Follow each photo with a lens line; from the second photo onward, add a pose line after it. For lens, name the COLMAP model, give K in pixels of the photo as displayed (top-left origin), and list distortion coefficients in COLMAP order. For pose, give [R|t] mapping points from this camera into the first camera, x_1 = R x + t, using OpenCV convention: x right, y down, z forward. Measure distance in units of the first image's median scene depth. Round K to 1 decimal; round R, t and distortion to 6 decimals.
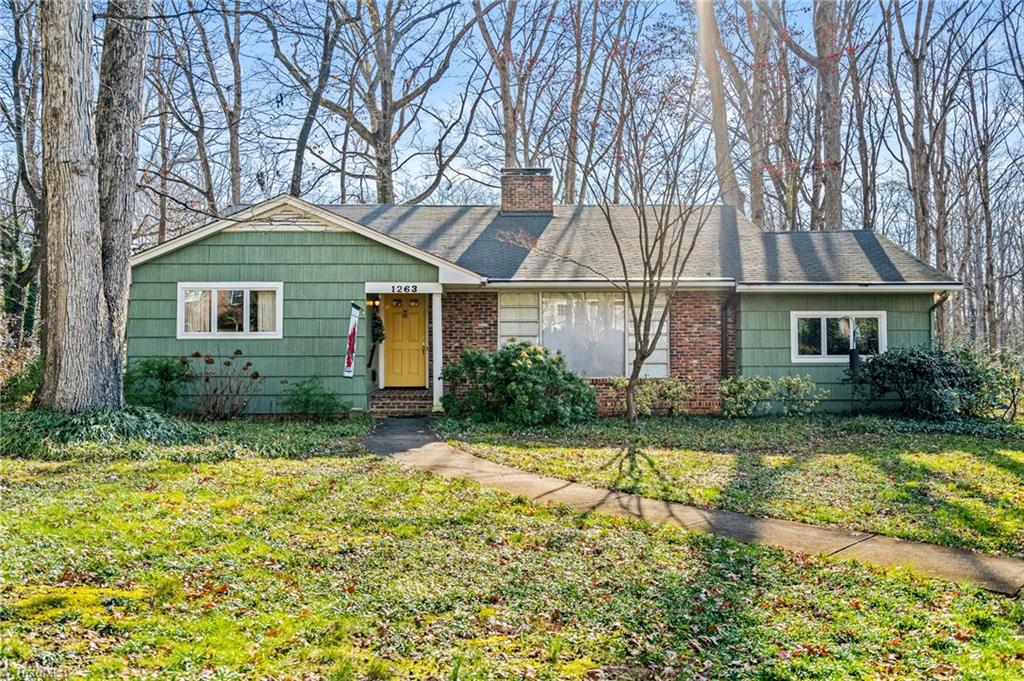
lens RADIAL K [[894.5, 0, 506.1], [0, 894.5, 320.4], [0, 0, 1]] dist [0.018137, -0.005355]
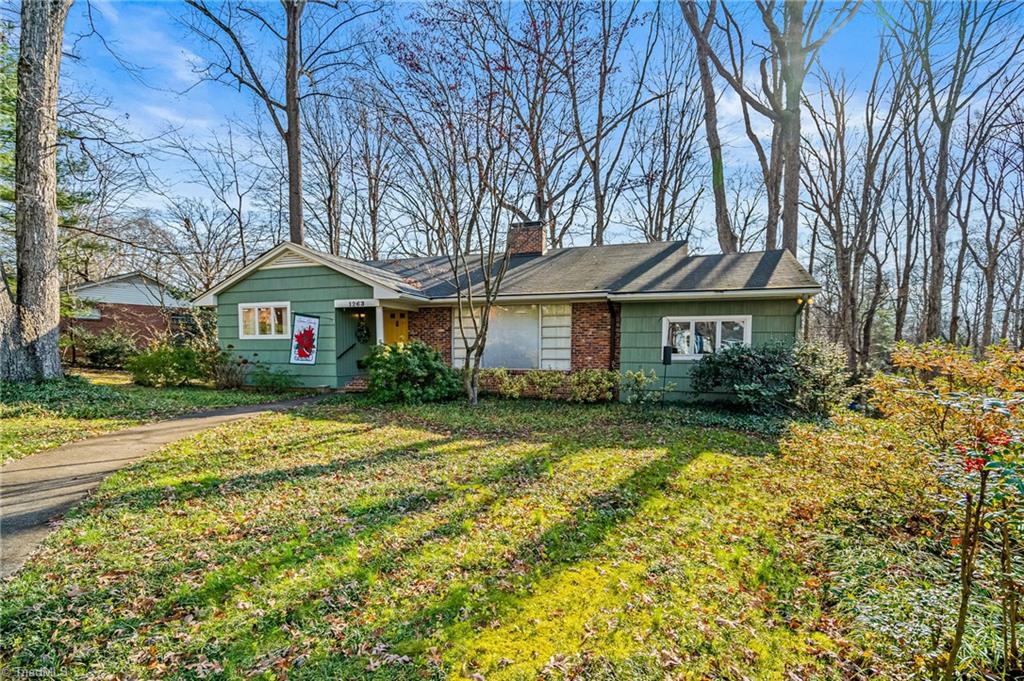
lens RADIAL K [[477.7, 0, 513.0], [0, 477.7, 396.8], [0, 0, 1]] dist [-0.001528, -0.000340]
pose [[0.936899, 0.040389, -0.347259, 0.393158], [0.001715, 0.992761, 0.120093, 0.021244], [0.349595, -0.113111, 0.930048, 0.353180]]
